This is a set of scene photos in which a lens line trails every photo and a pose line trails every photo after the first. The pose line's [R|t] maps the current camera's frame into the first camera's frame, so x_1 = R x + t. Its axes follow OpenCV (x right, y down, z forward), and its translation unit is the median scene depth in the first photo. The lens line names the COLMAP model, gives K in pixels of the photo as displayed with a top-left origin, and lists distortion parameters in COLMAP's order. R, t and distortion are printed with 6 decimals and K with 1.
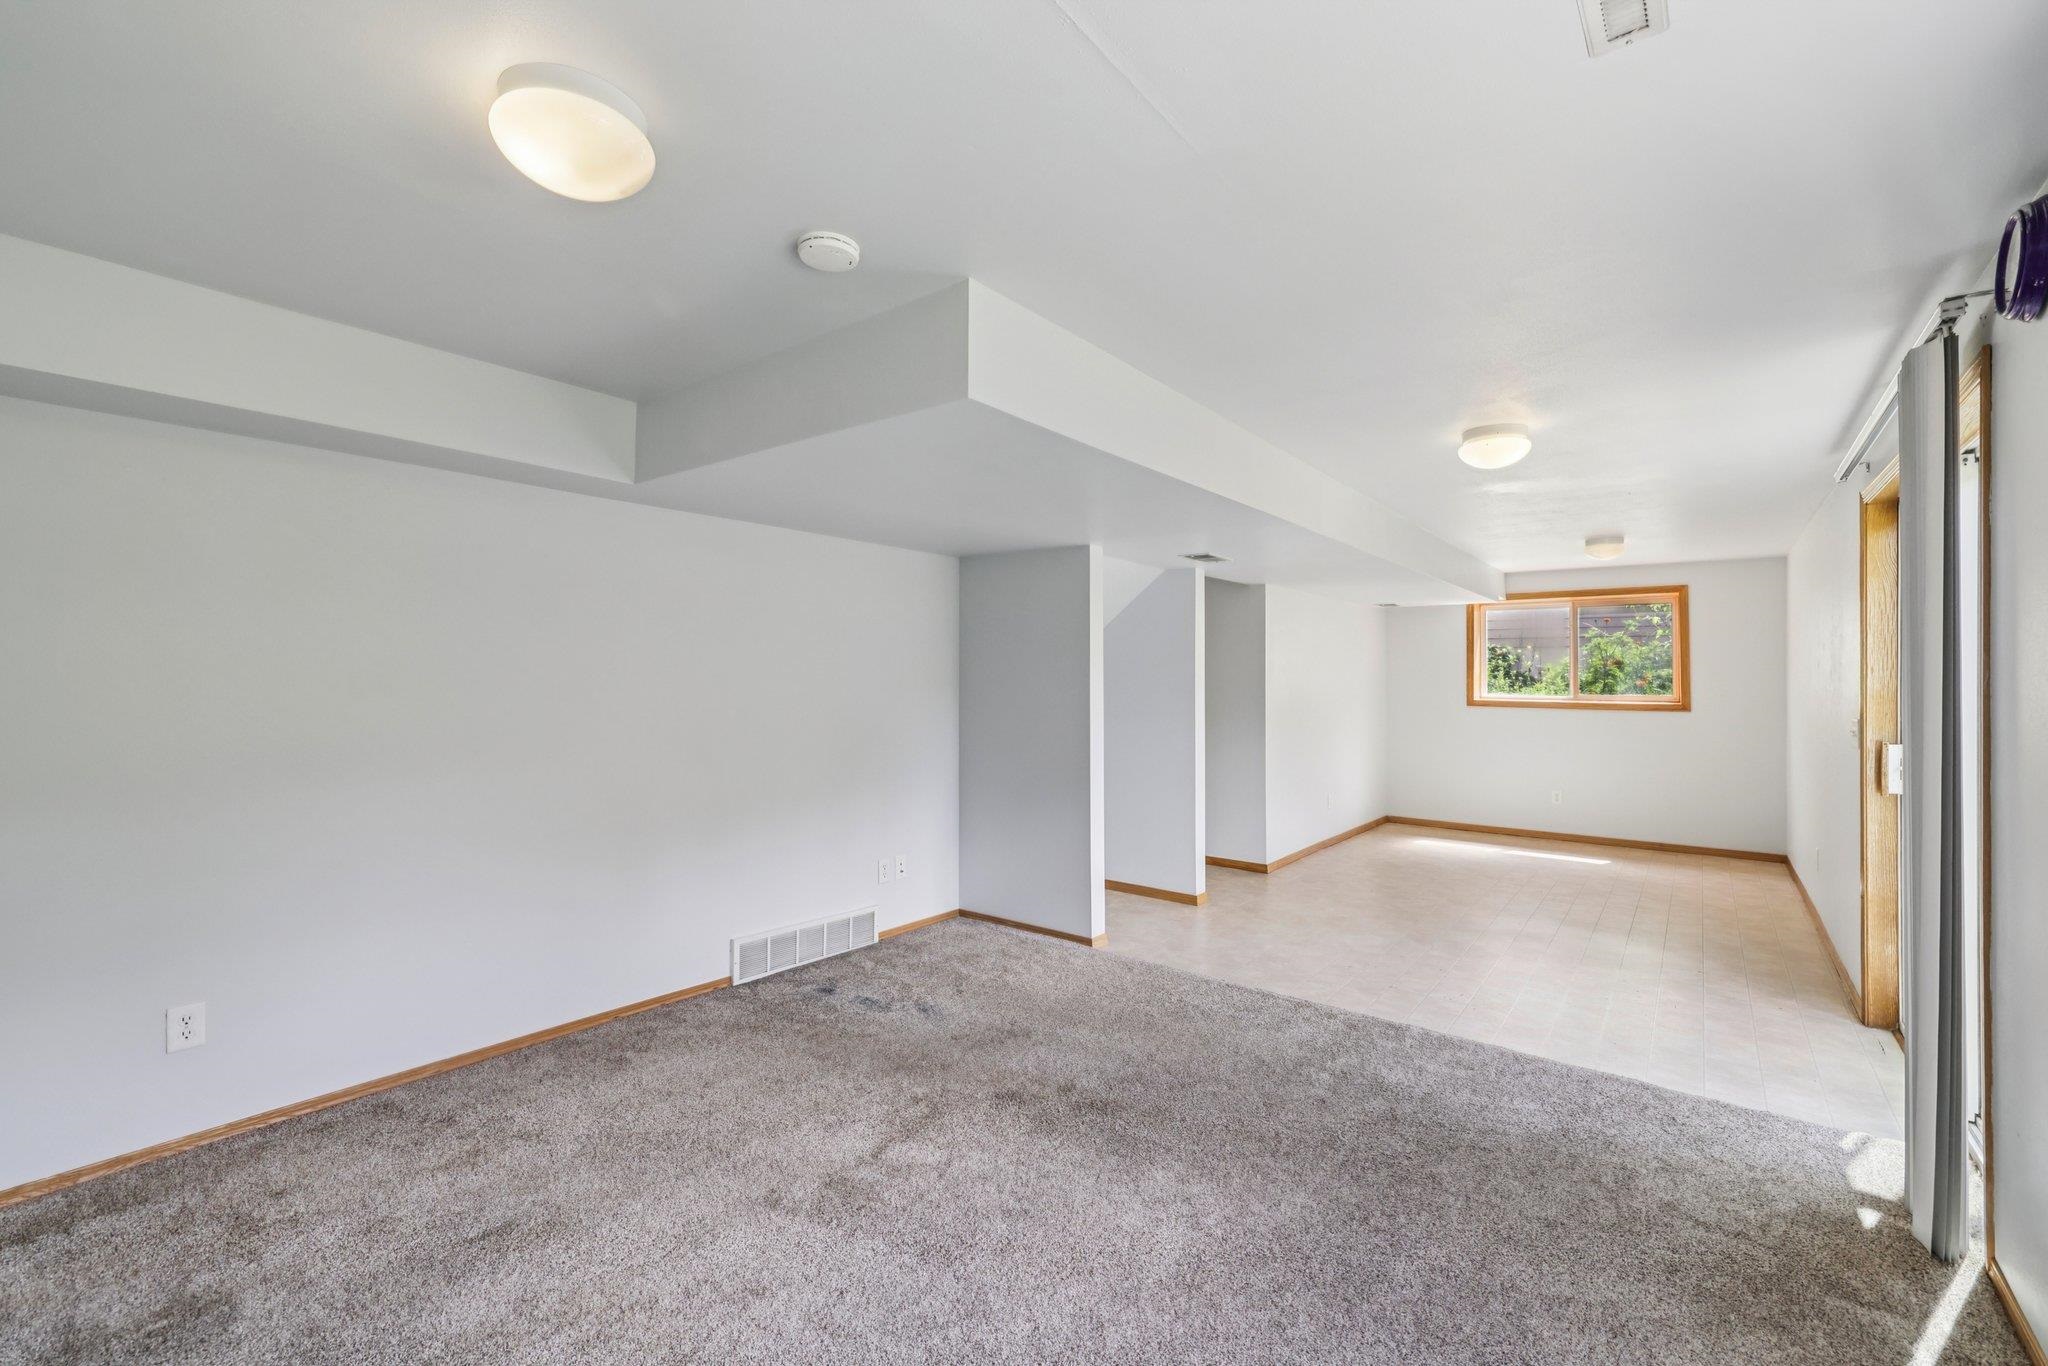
lens RADIAL K [[849.2, 0, 1024.8], [0, 849.2, 675.7], [0, 0, 1]] dist [0.000484, 0.000553]
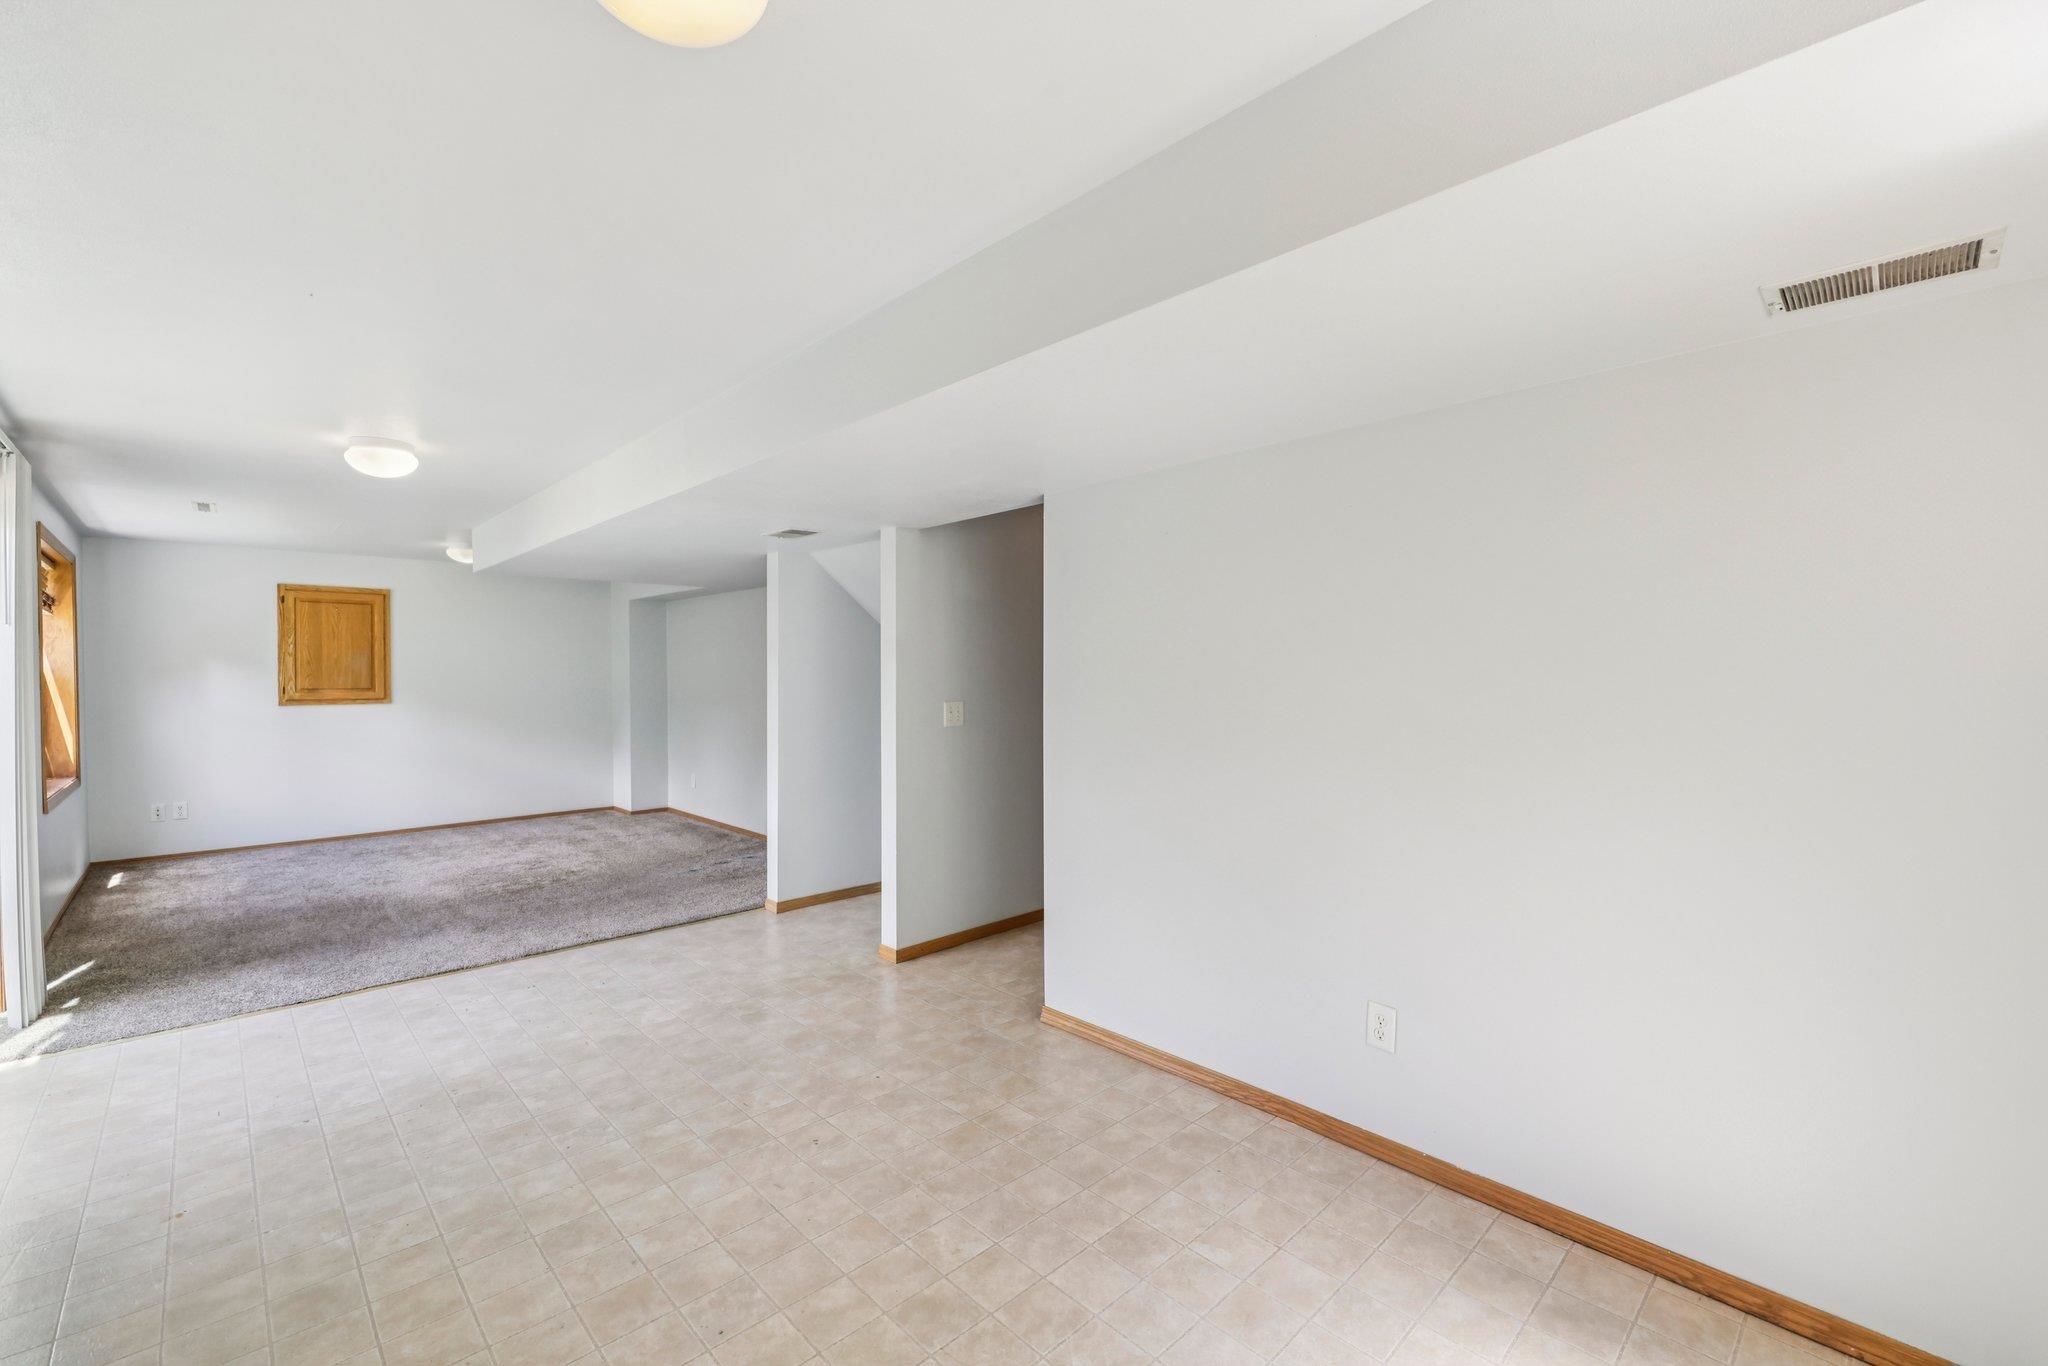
lens RADIAL K [[861.7, 0, 1024.0], [0, 861.7, 683.0], [0, 0, 1]] dist [0.003333, 0.000351]
pose [[-0.125795, 0.001302, -0.992055, 1.334913], [0.000695, 0.999999, 0.001224, 0.016793], [0.992056, -0.000535, -0.125795, 1.669581]]
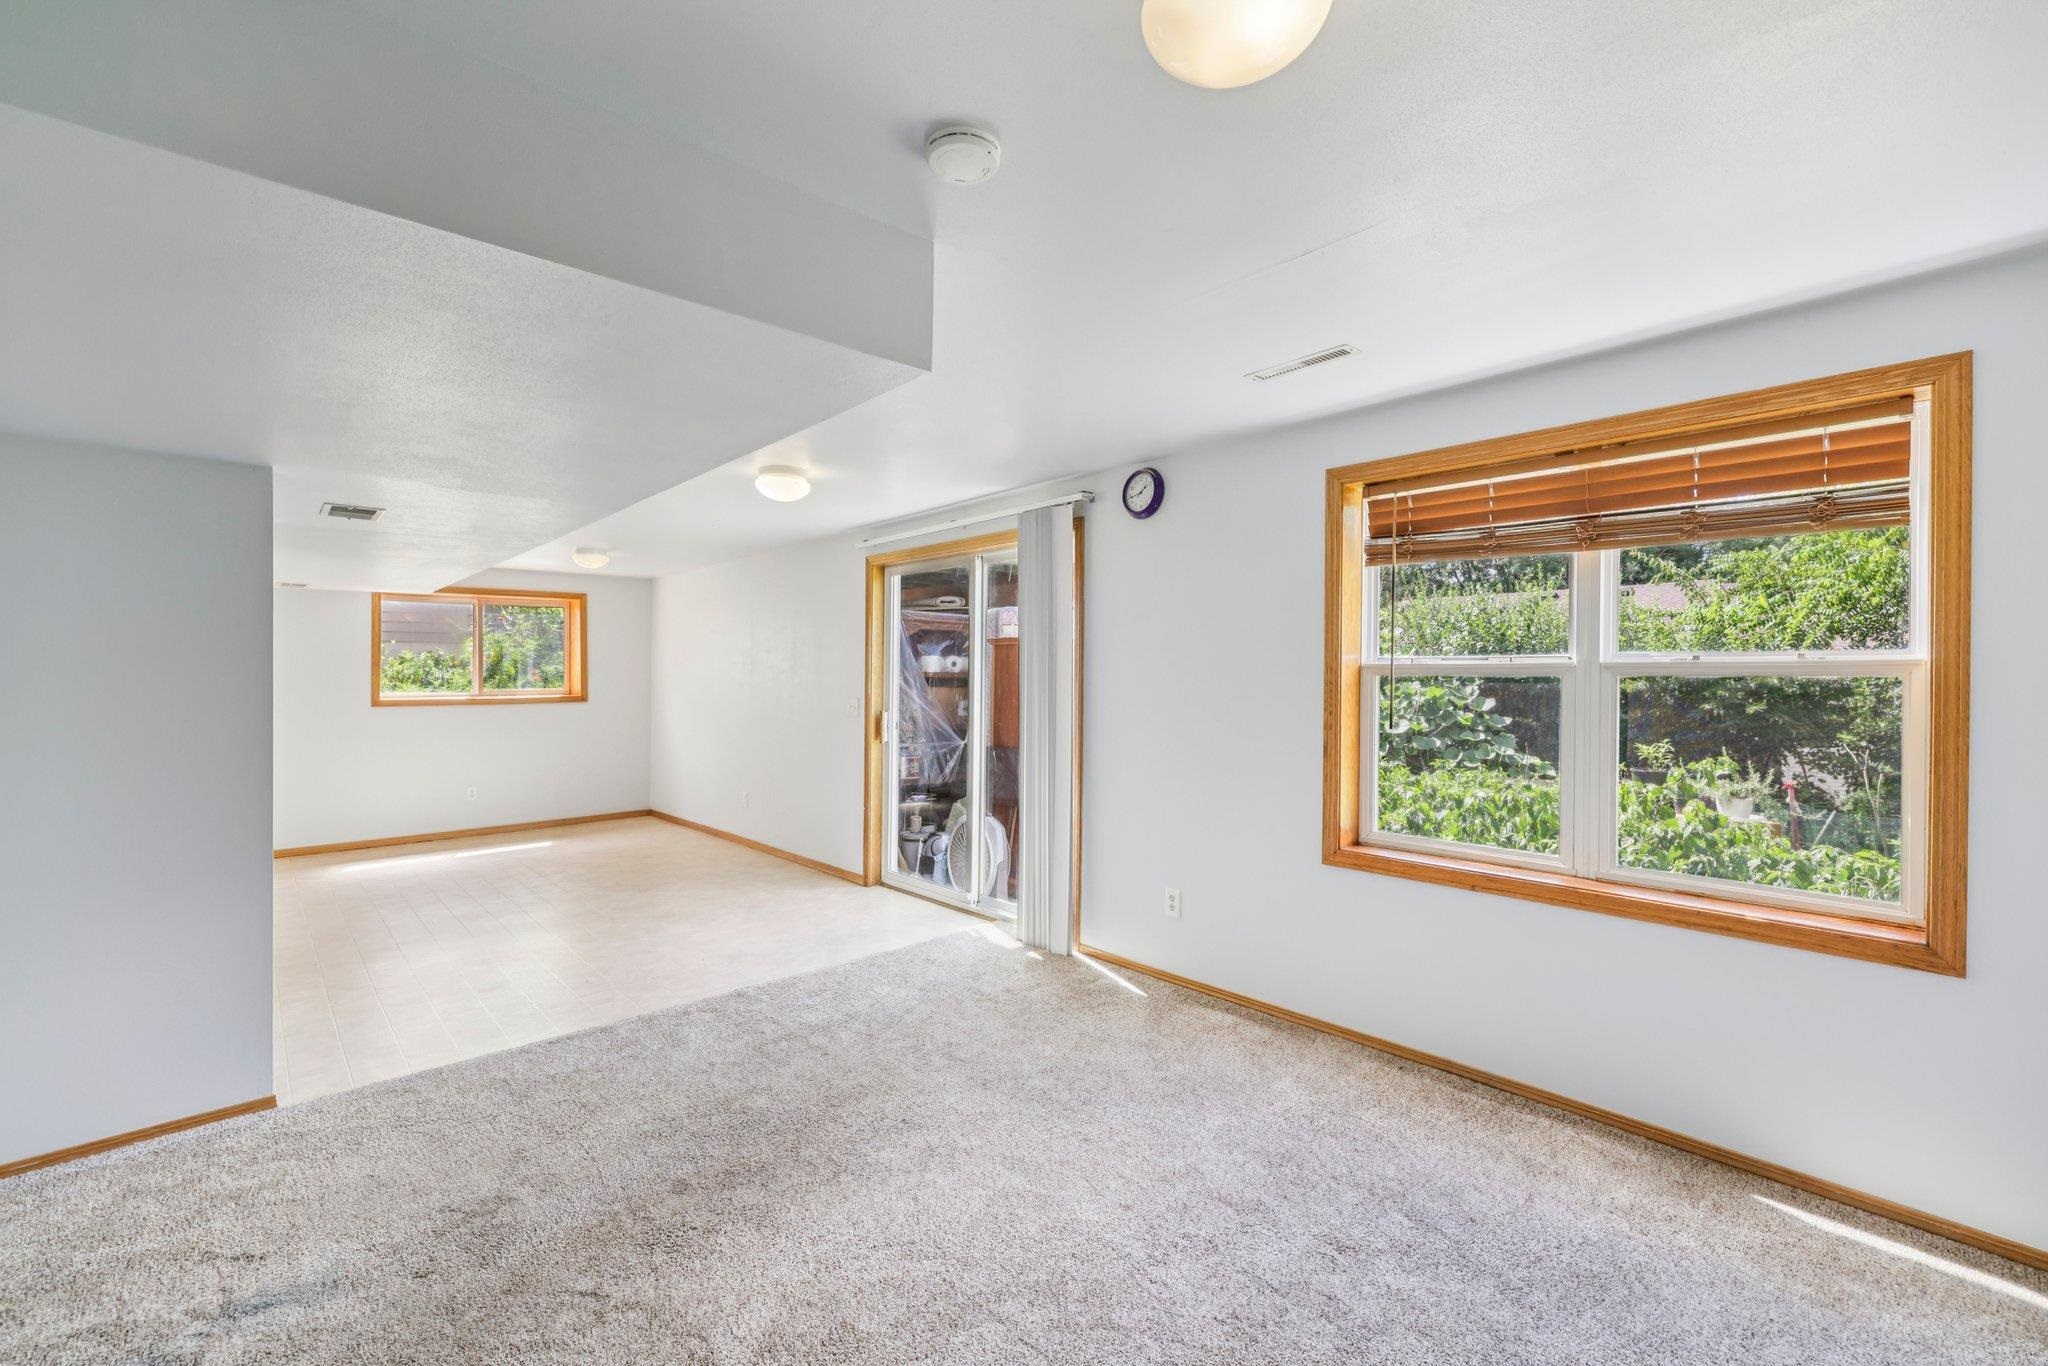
lens RADIAL K [[849.2, 0, 1024.8], [0, 849.2, 675.7], [0, 0, 1]] dist [0.000484, 0.000553]
pose [[0.176335, -0.009387, 0.984285, -0.491394], [0.005252, 0.999949, 0.008595, -0.002230], [-0.984316, 0.003653, 0.176375, 0.385423]]
